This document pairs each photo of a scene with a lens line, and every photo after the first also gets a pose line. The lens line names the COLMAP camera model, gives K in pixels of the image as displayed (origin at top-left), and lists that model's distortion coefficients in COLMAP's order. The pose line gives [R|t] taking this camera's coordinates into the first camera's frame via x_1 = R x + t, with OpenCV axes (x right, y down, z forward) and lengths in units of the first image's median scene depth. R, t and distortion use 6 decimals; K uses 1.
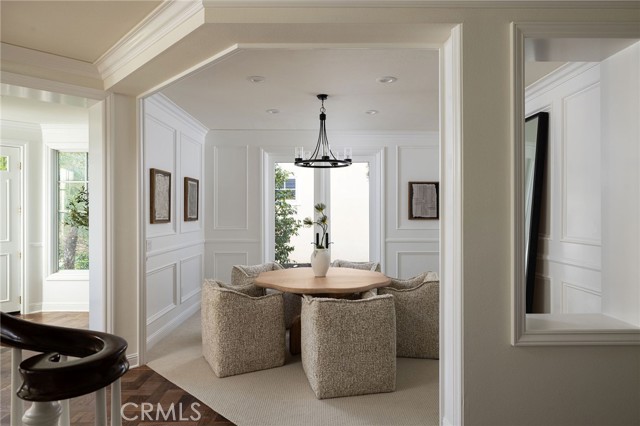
lens RADIAL K [[397.4, 0, 322.7], [0, 397.4, 214.2], [0, 0, 1]] dist [0.005907, -0.000363]
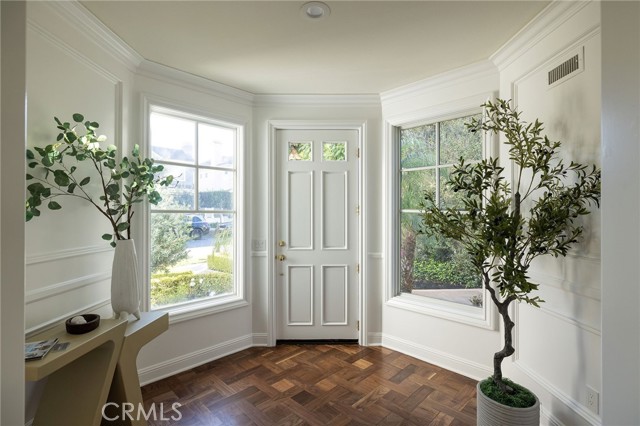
lens RADIAL K [[307.0, 0, 320.0], [0, 307.0, 209.7], [0, 0, 1]] dist [-0.005655, -0.000371]
pose [[0.709133, -0.006368, -0.705046, -0.385810], [-0.001546, 0.999943, -0.010587, -0.003987], [0.705073, 0.008598, 0.709083, 0.517863]]
